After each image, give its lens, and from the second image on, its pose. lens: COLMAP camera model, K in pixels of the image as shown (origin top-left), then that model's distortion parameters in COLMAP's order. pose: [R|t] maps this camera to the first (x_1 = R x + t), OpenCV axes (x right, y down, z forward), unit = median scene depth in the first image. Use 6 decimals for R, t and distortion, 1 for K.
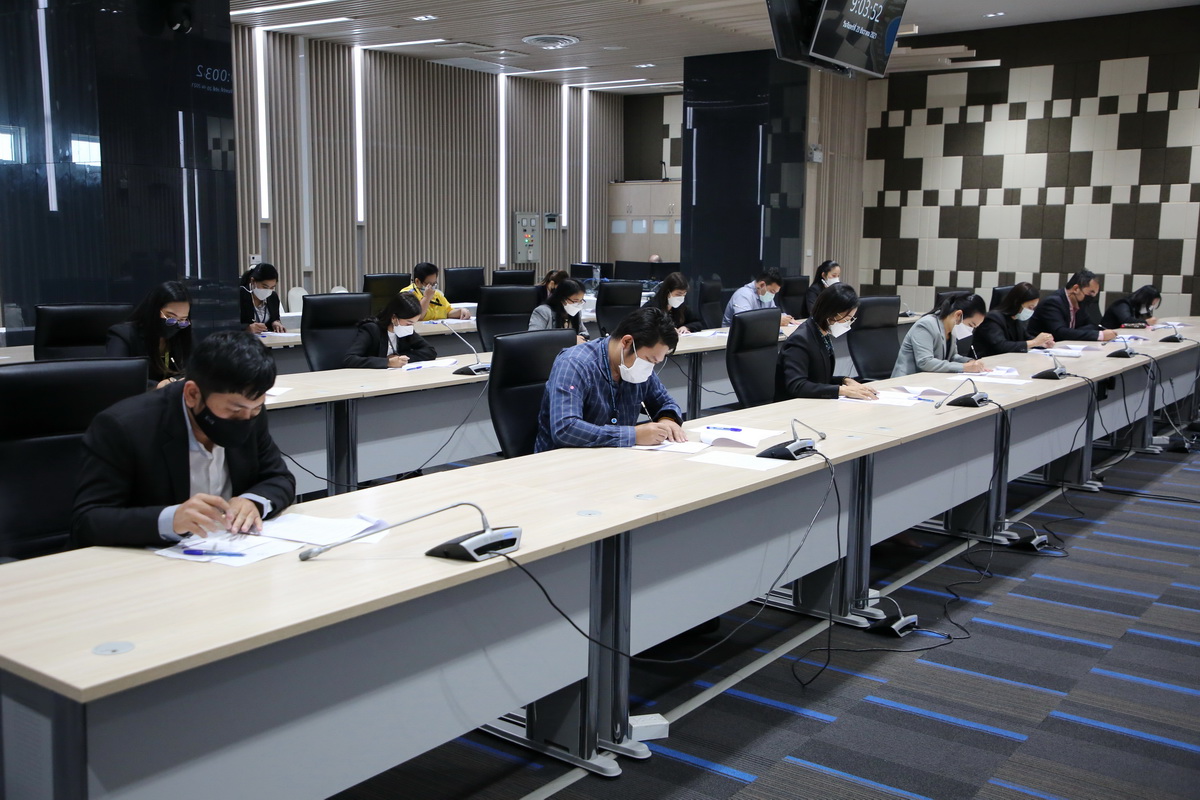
lens RADIAL K [[1219.4, 0, 605.1], [0, 1219.4, 403.5], [0, 0, 1]] dist [0.105998, 0.000000]
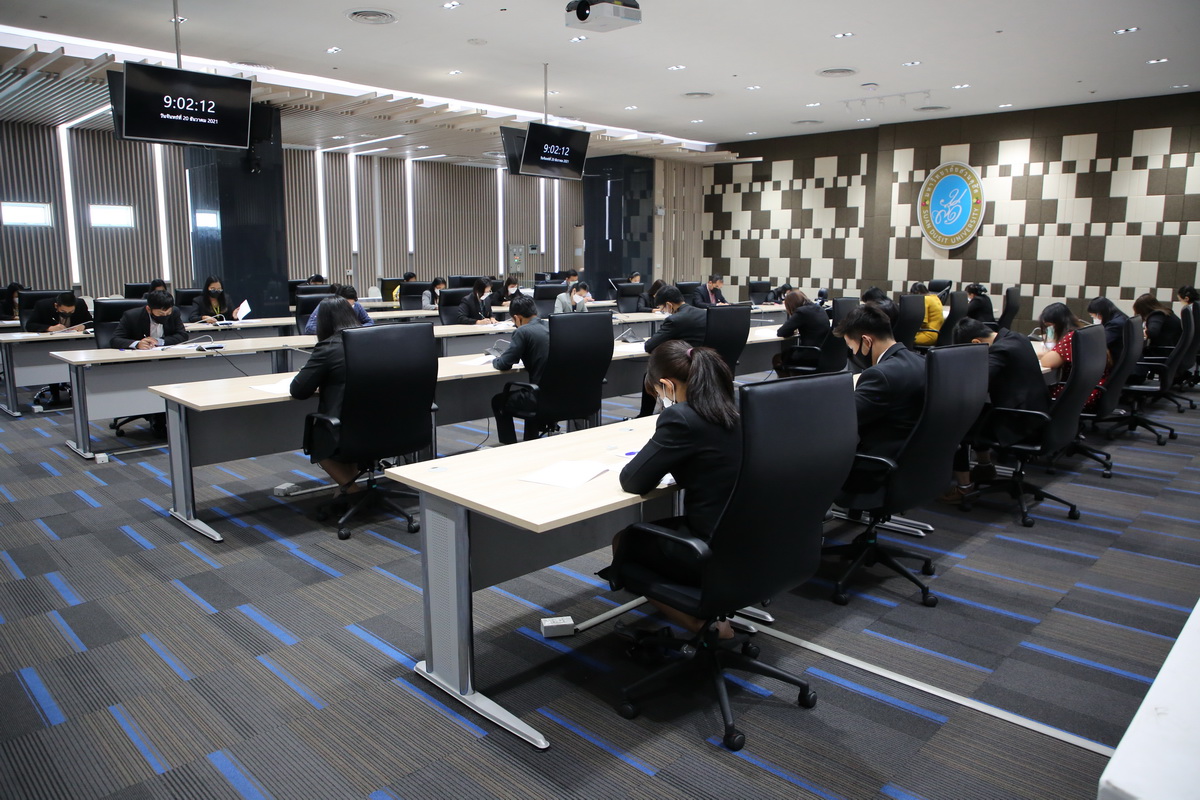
lens RADIAL K [[846.9, 0, 597.7], [0, 846.9, 394.9], [0, 0, 1]] dist [-0.031430, -0.000540]
pose [[0.987710, 0.017405, -0.155328, 0.260935], [-0.013791, 0.999609, 0.024313, 0.033758], [0.155690, -0.021872, 0.987564, -0.217515]]
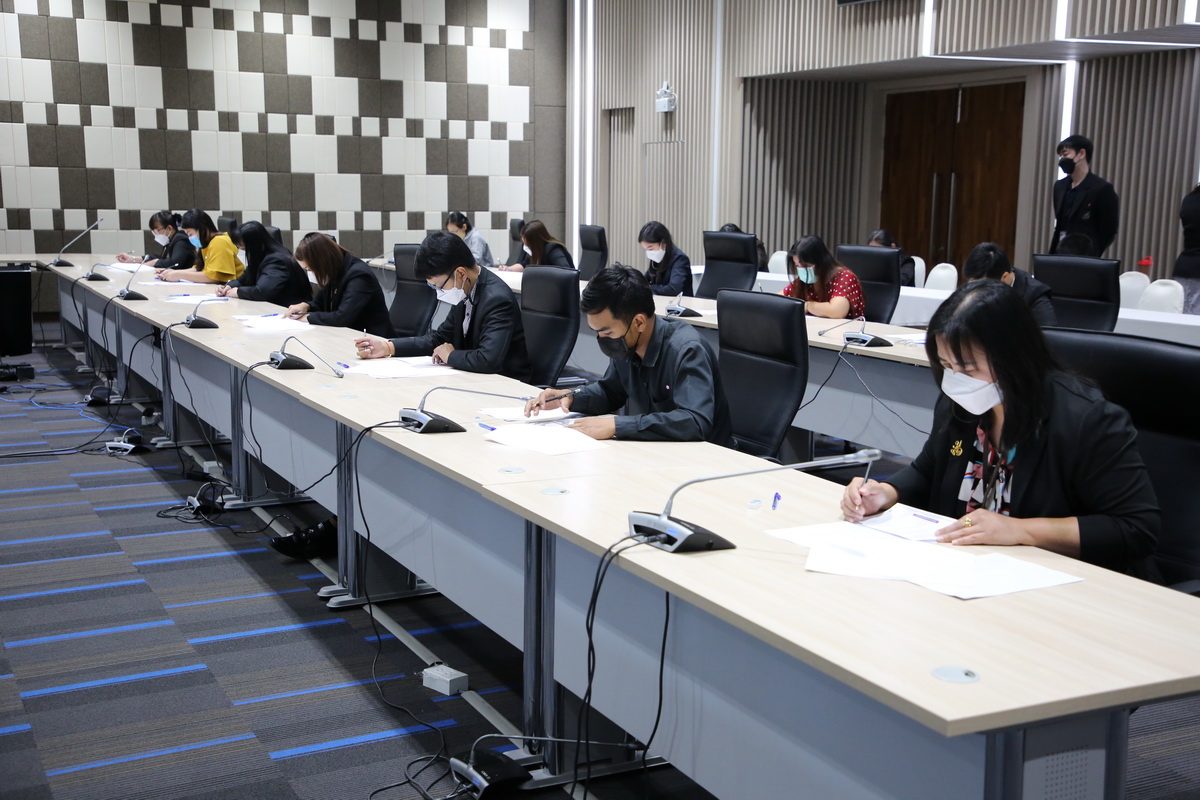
lens RADIAL K [[1412.0, 0, 600.0], [0, 1412.0, 401.0], [0, 0, 1]] dist [0.140249, 0.000000]
pose [[0.452356, -0.146463, 0.879729, -0.589743], [0.116643, 0.987666, 0.104455, -0.066221], [-0.884177, 0.055363, 0.463860, 0.429567]]
